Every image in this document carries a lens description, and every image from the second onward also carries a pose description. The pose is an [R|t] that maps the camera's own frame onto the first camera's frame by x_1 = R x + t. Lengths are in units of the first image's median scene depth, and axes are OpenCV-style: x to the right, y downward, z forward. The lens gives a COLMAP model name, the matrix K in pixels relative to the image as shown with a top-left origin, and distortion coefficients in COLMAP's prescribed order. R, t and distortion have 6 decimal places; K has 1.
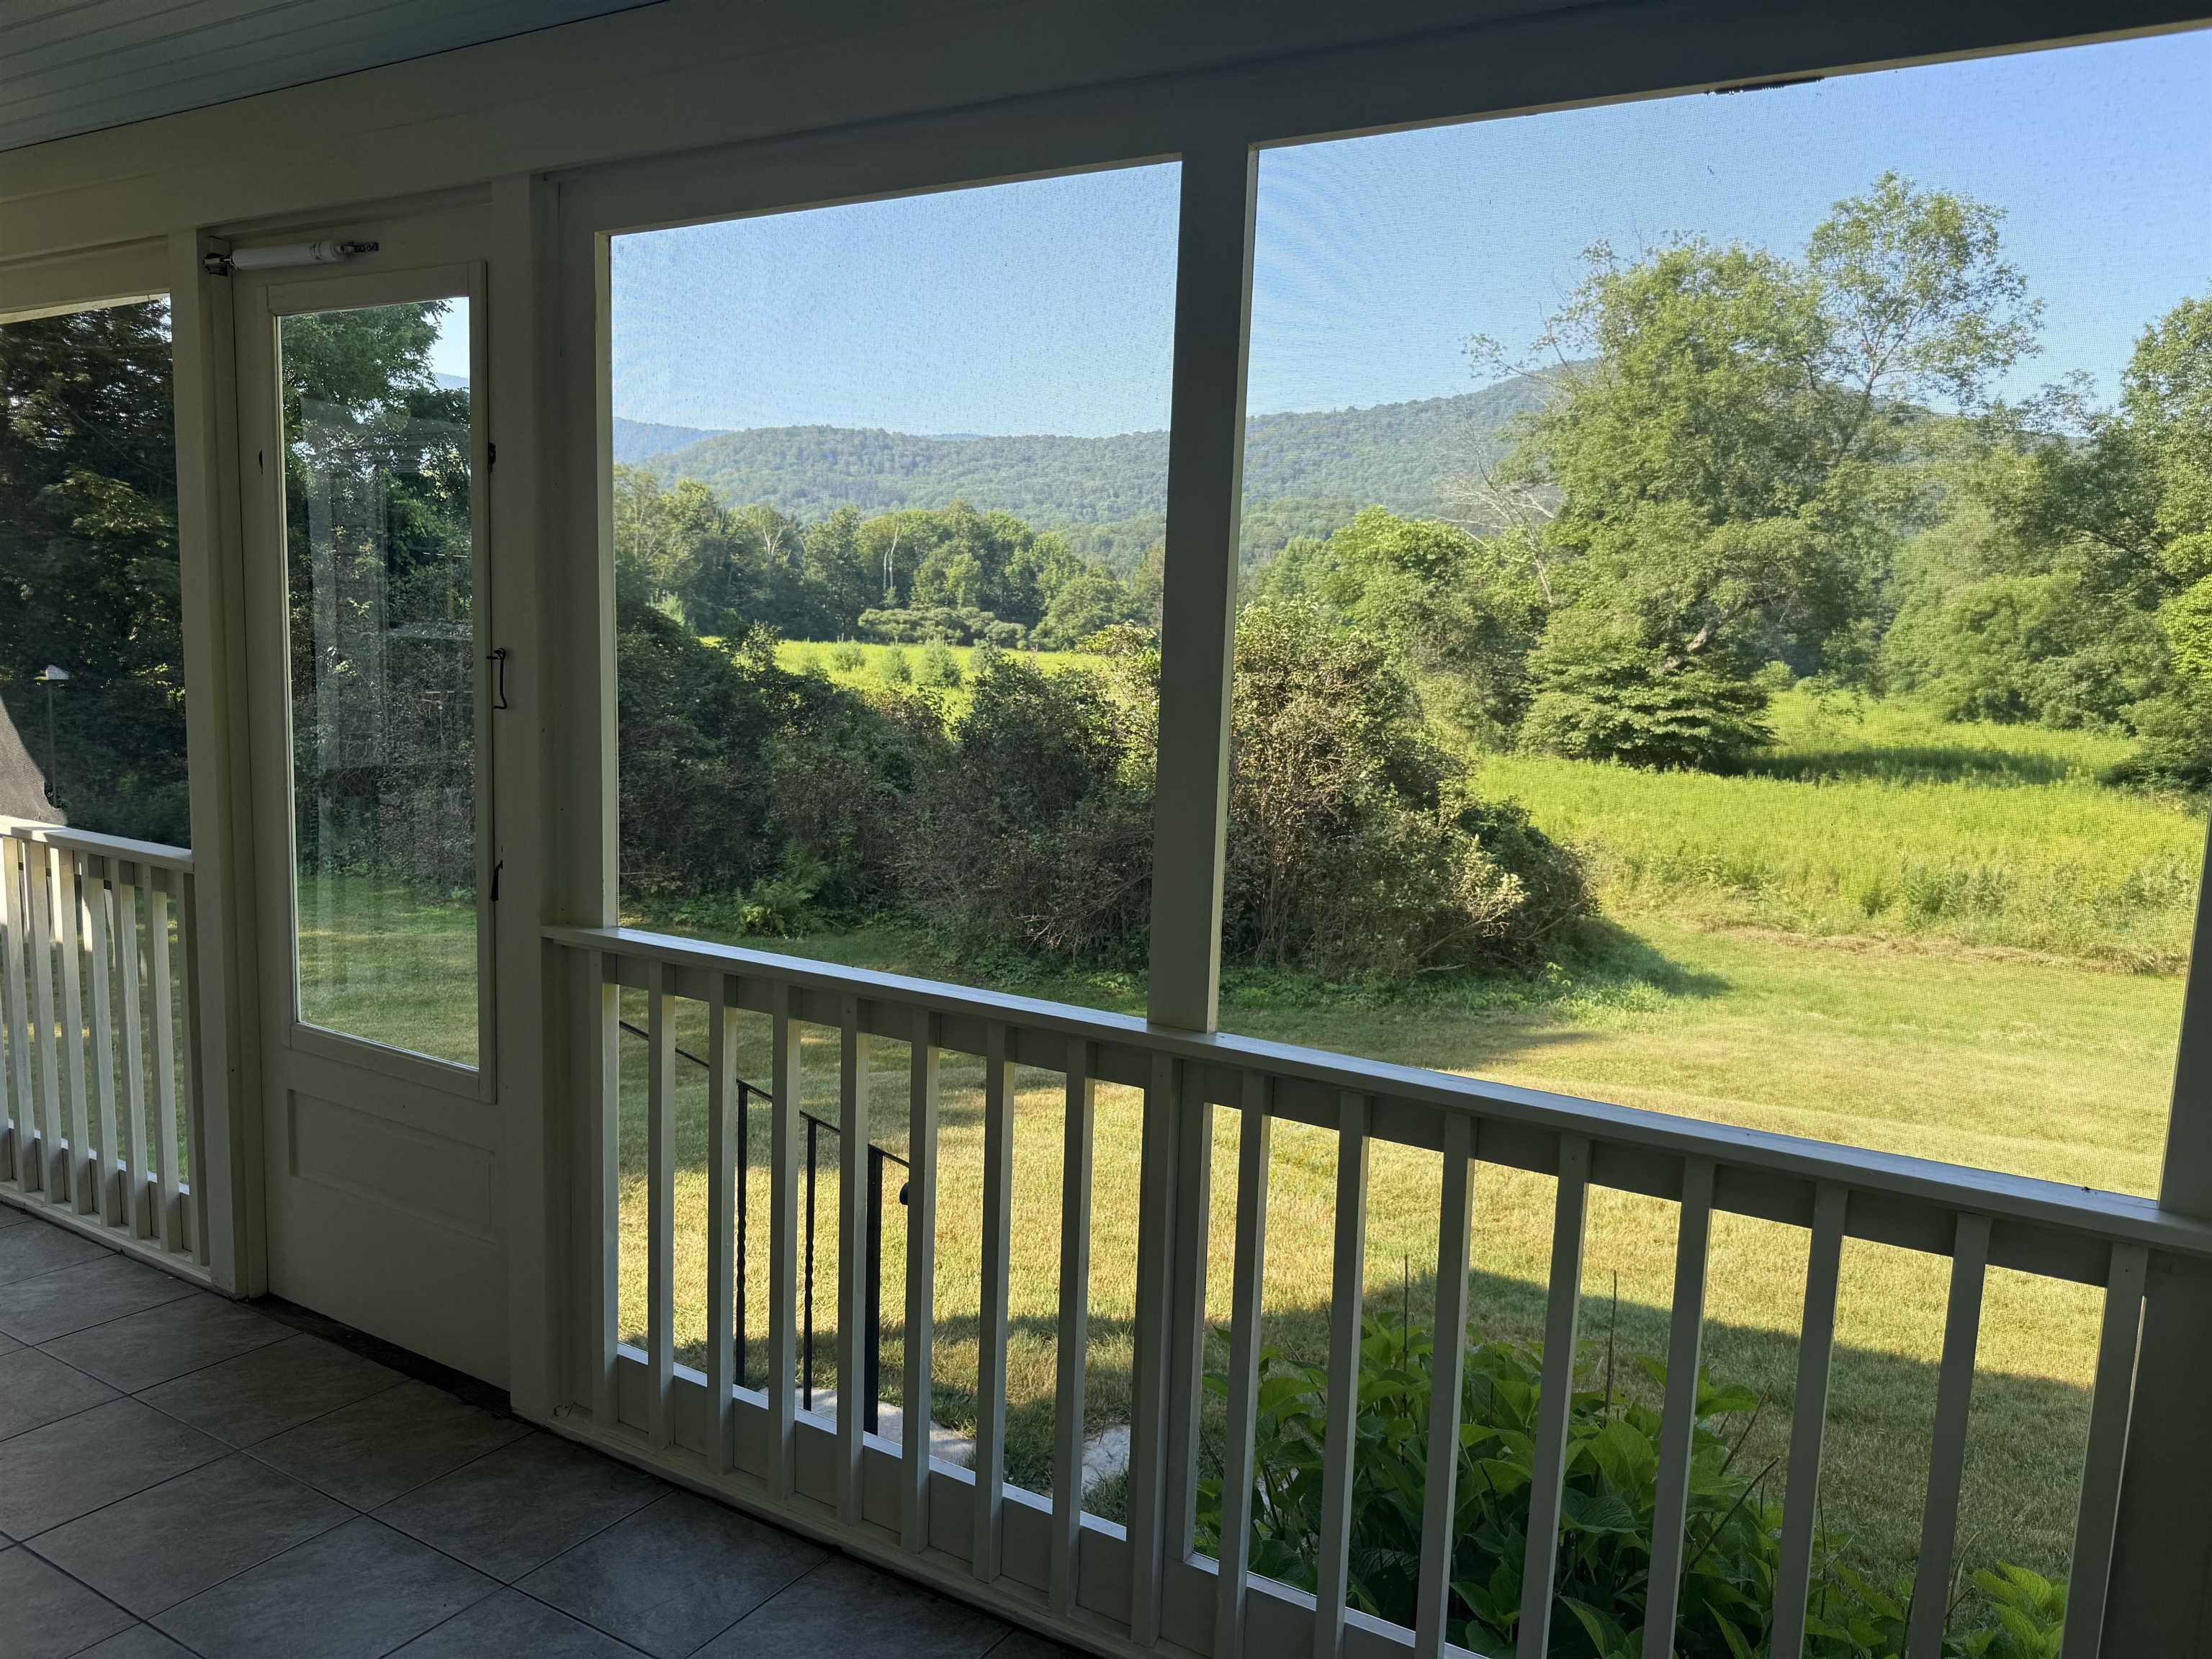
lens RADIAL K [[1547.5, 0, 1111.1], [0, 1547.5, 832.1], [0, 0, 1]] dist [0.097639, -0.136856]
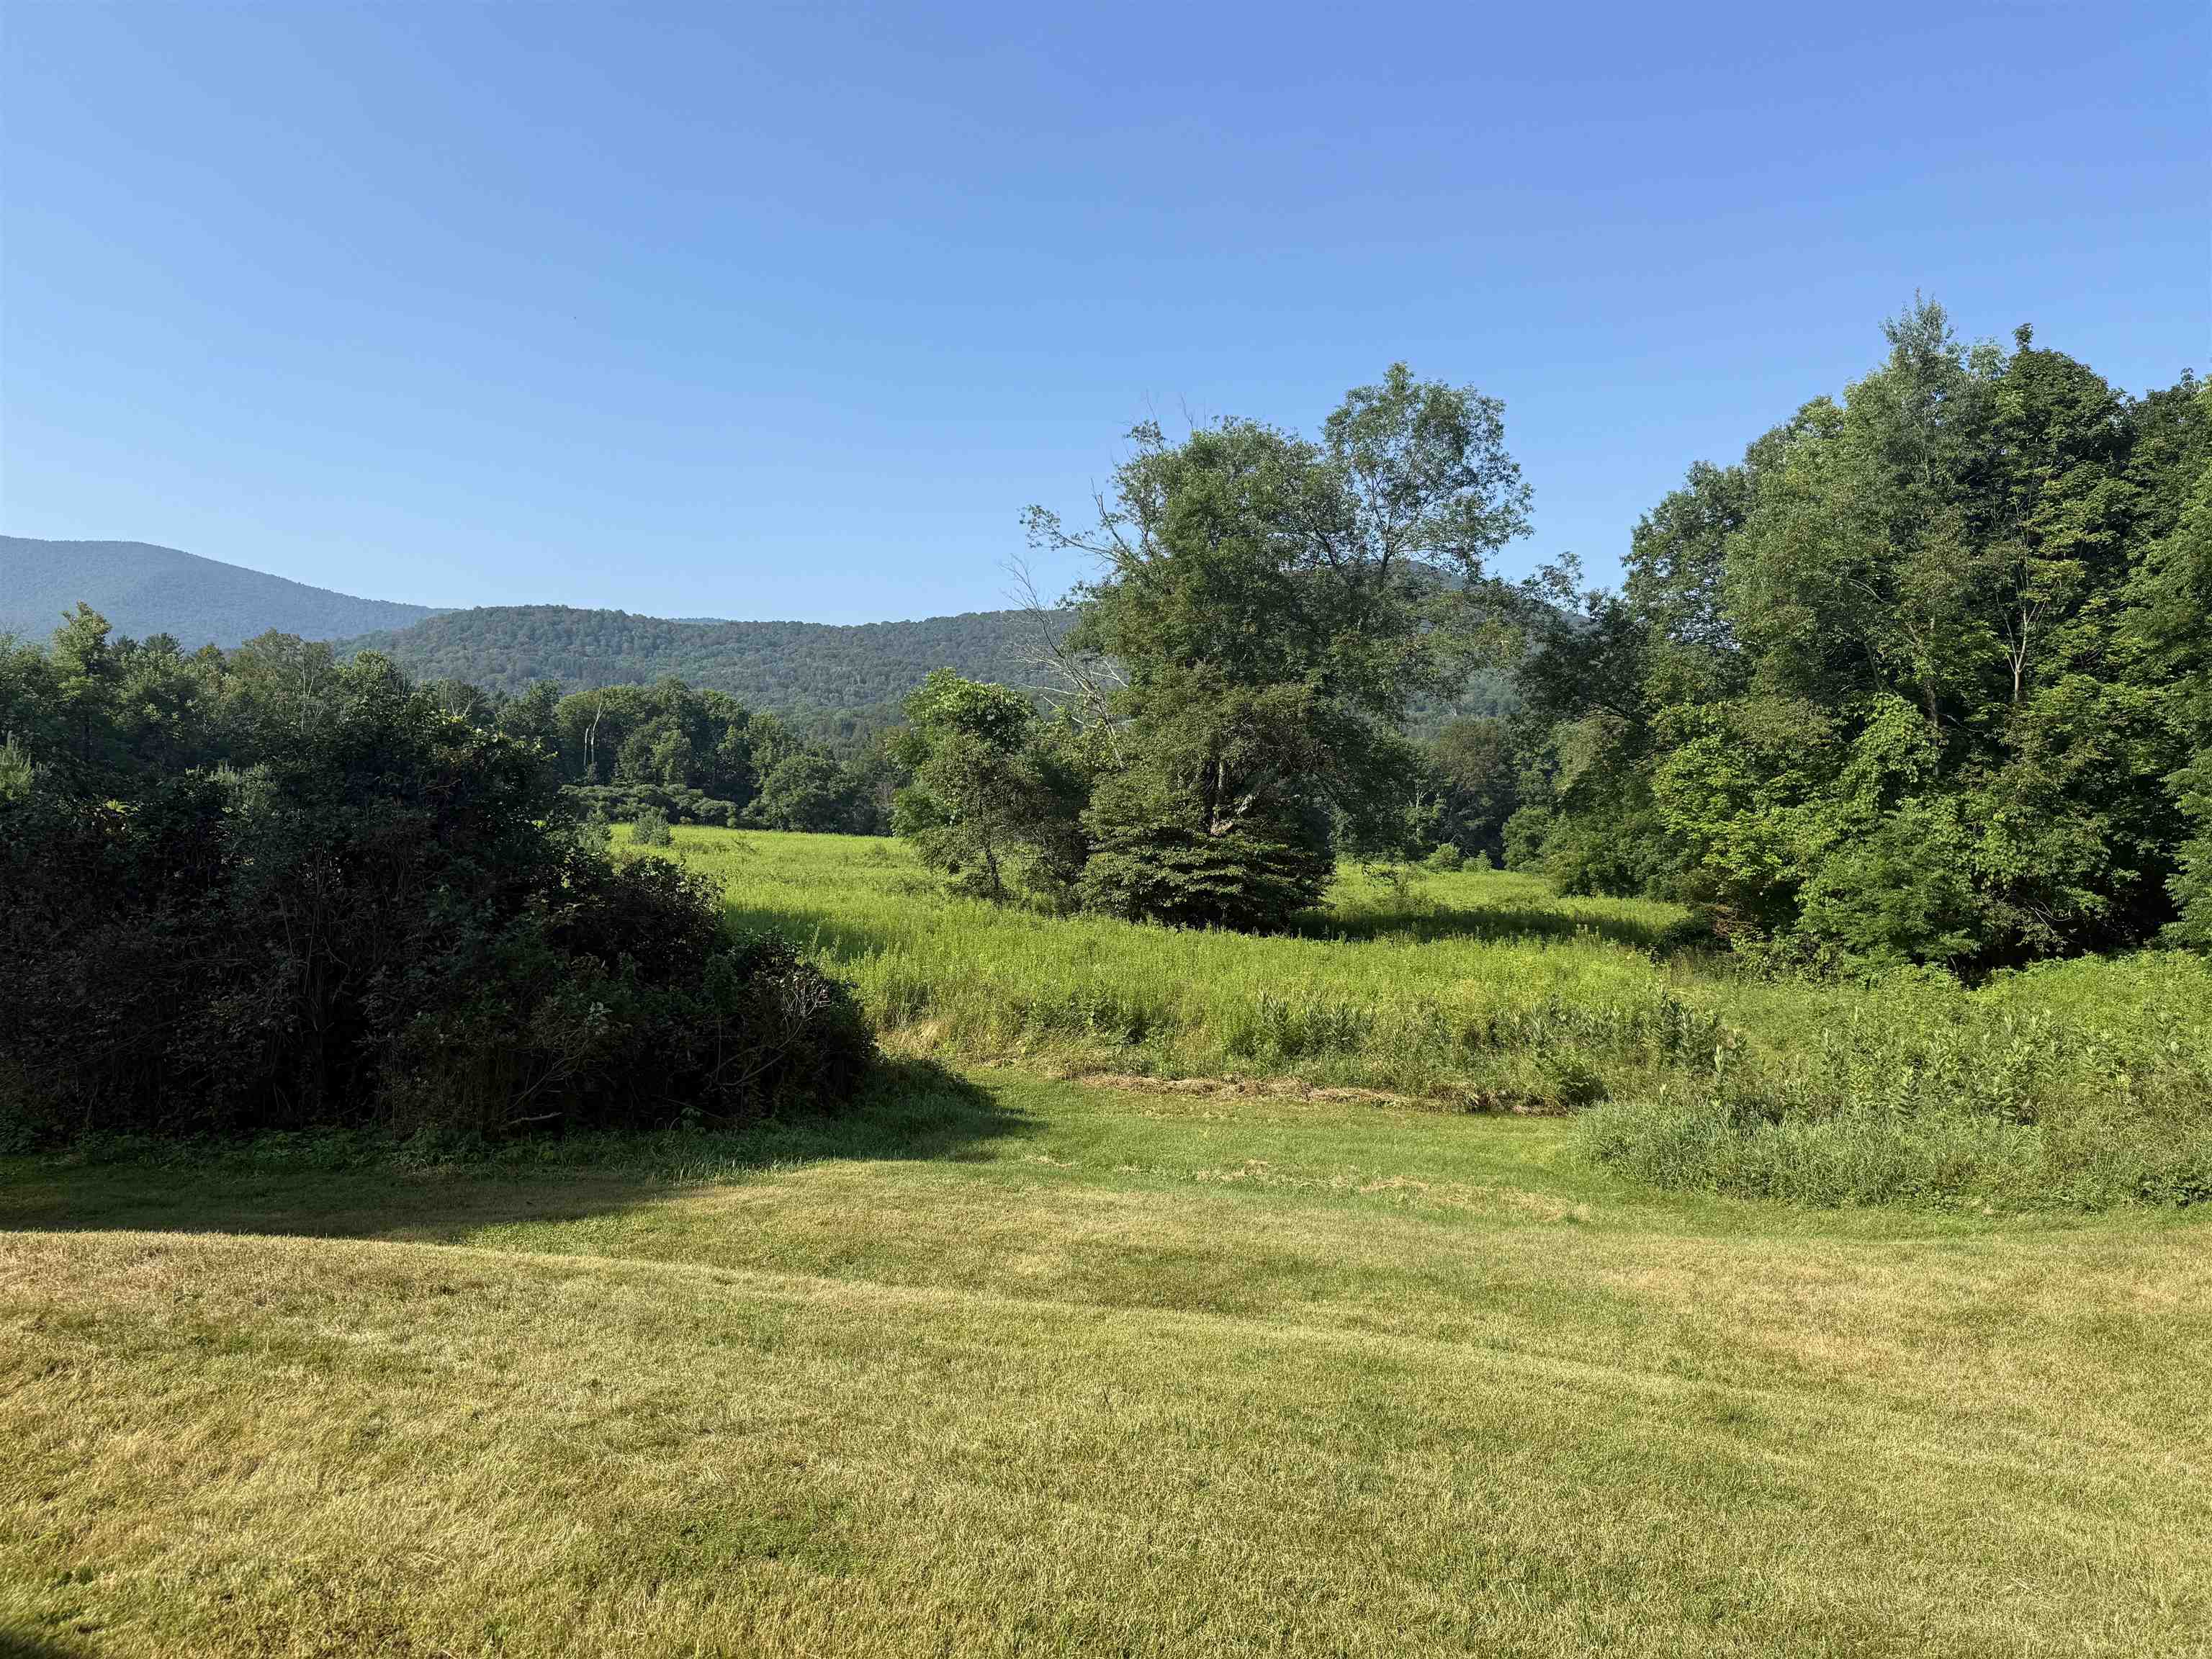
lens RADIAL K [[1543.1, 0, 1100.3], [0, 1543.1, 843.1], [0, 0, 1]] dist [0.105835, -0.170899]
pose [[0.988399, 0.003605, 0.151837, 0.134670], [0.013265, 0.993848, -0.109951, 0.013121], [-0.151300, 0.110690, 0.982271, 0.031799]]
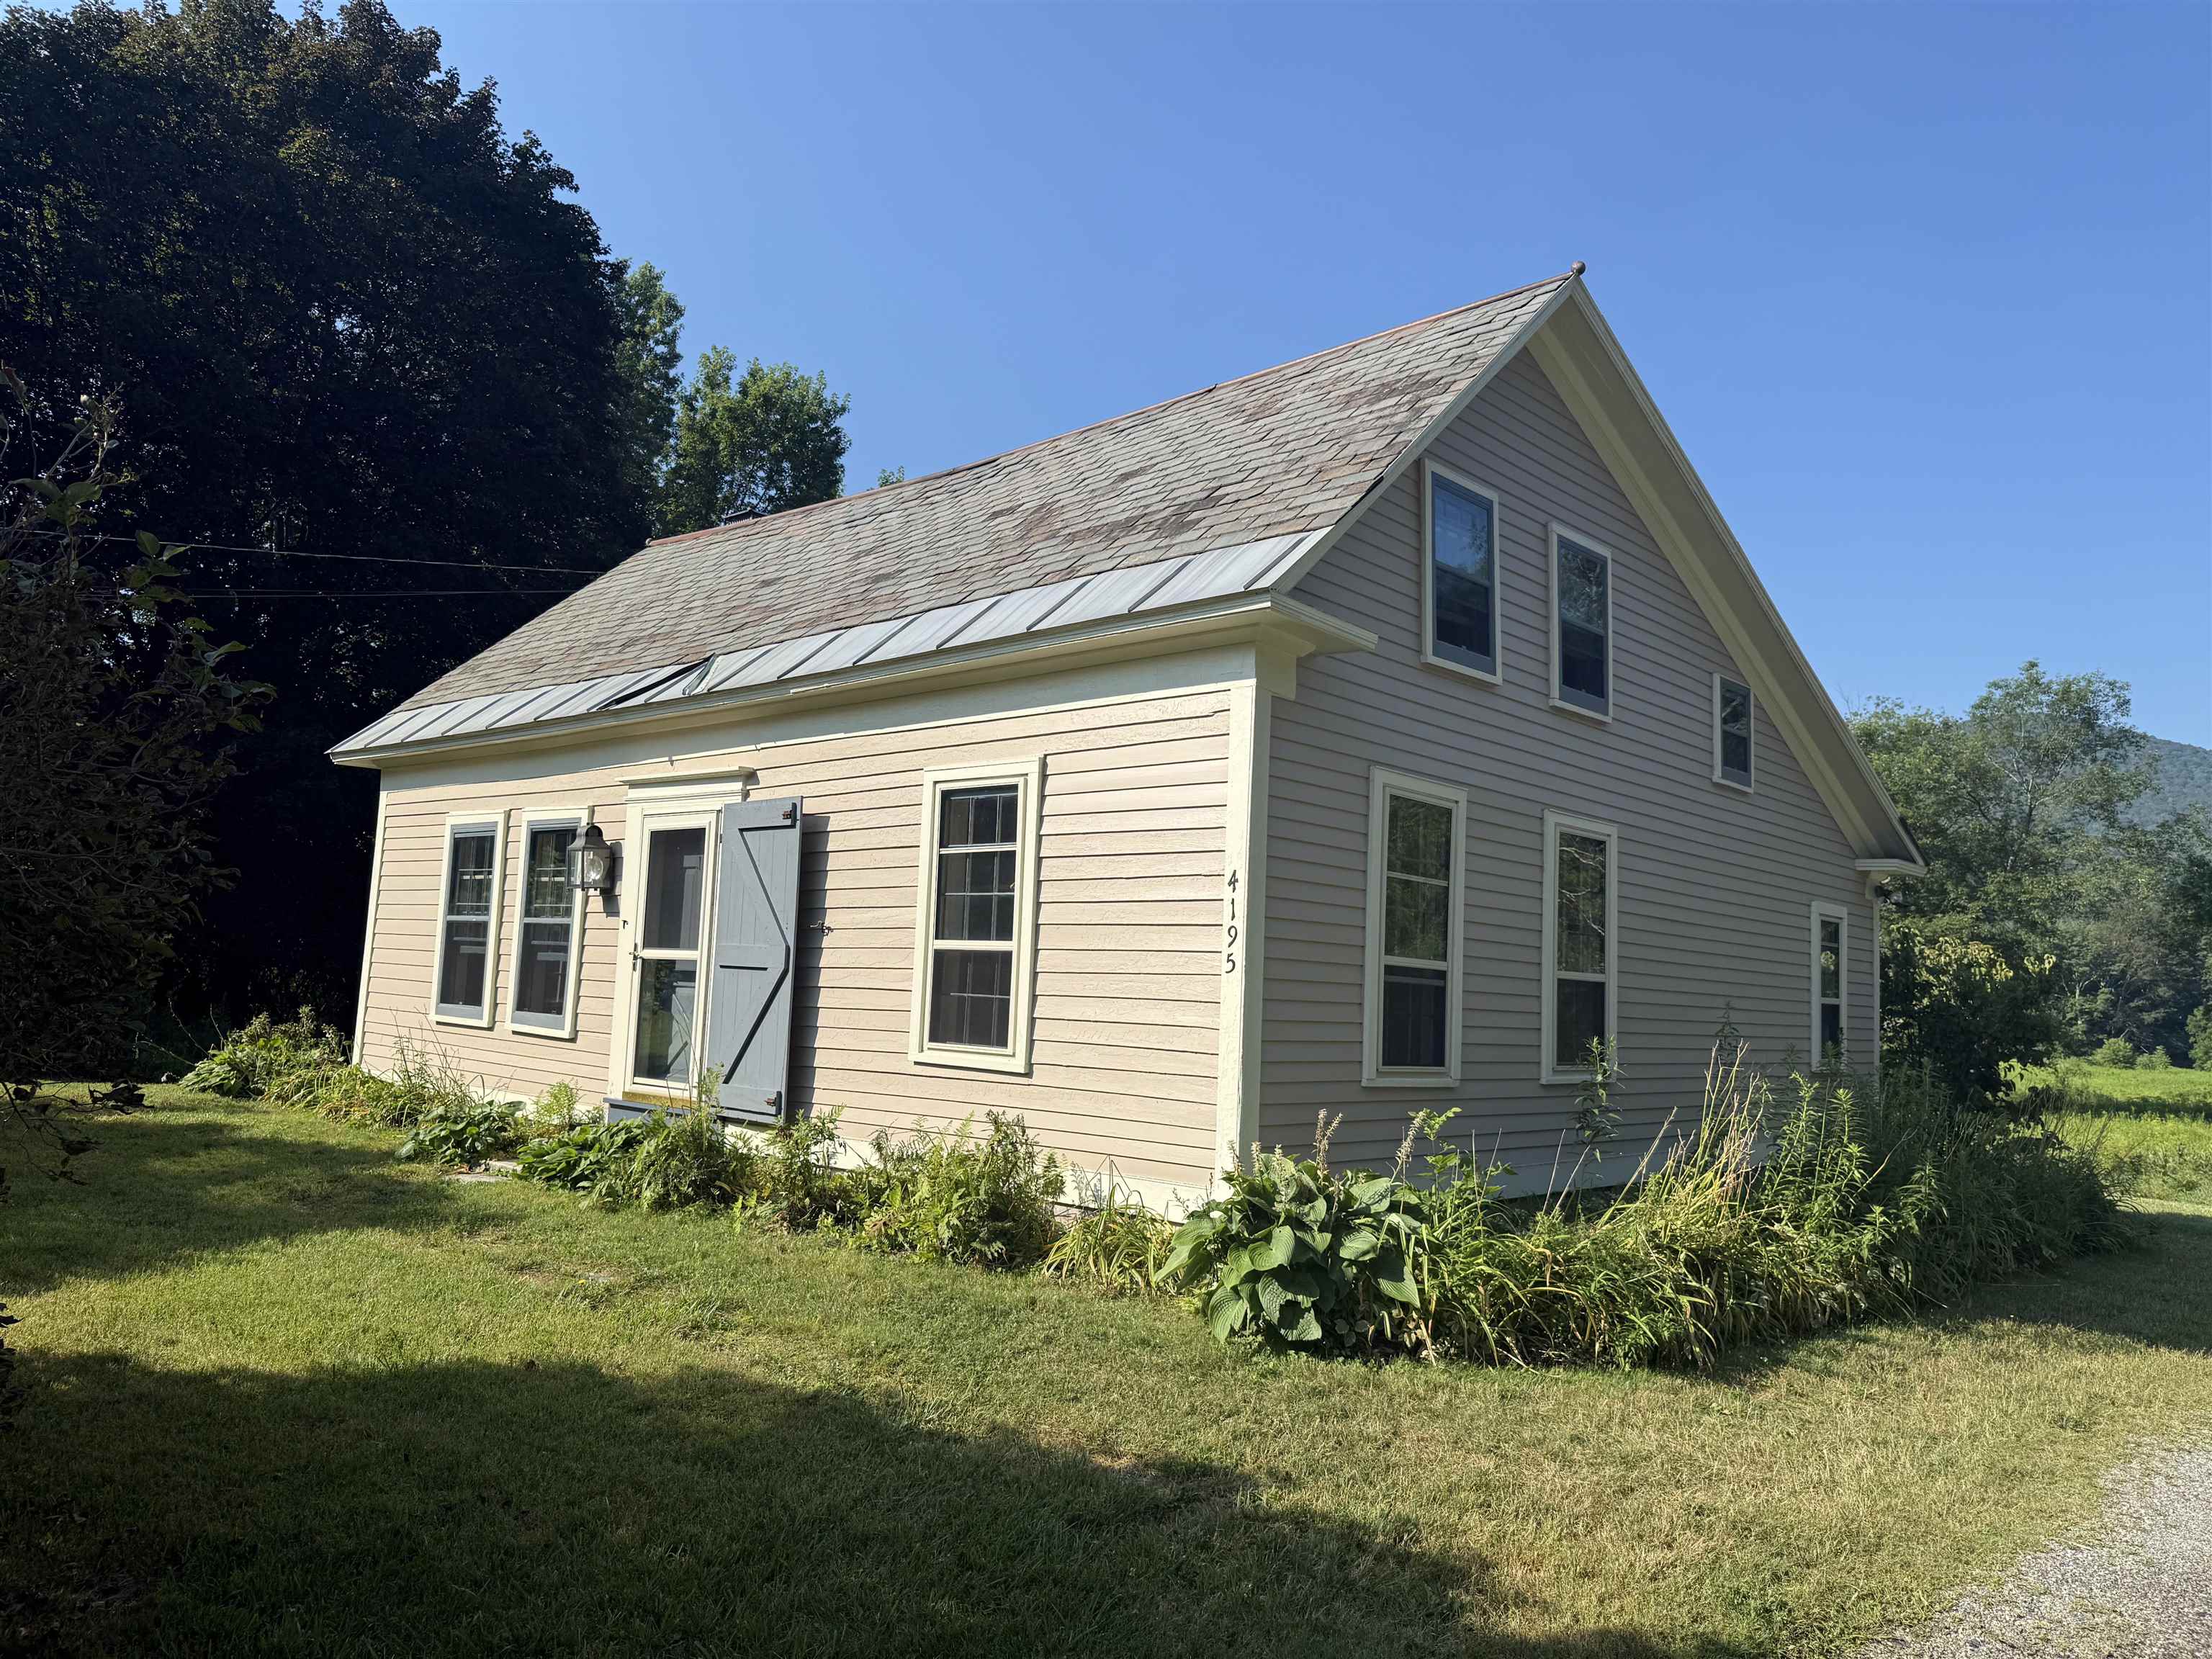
lens RADIAL K [[1547.5, 0, 1111.1], [0, 1547.5, 832.1], [0, 0, 1]] dist [0.097639, -0.136856]
pose [[0.981025, -0.011236, -0.193556, -0.018062], [-0.034207, 0.972628, -0.229834, 0.059382], [0.190841, 0.232094, 0.953788, -0.393062]]
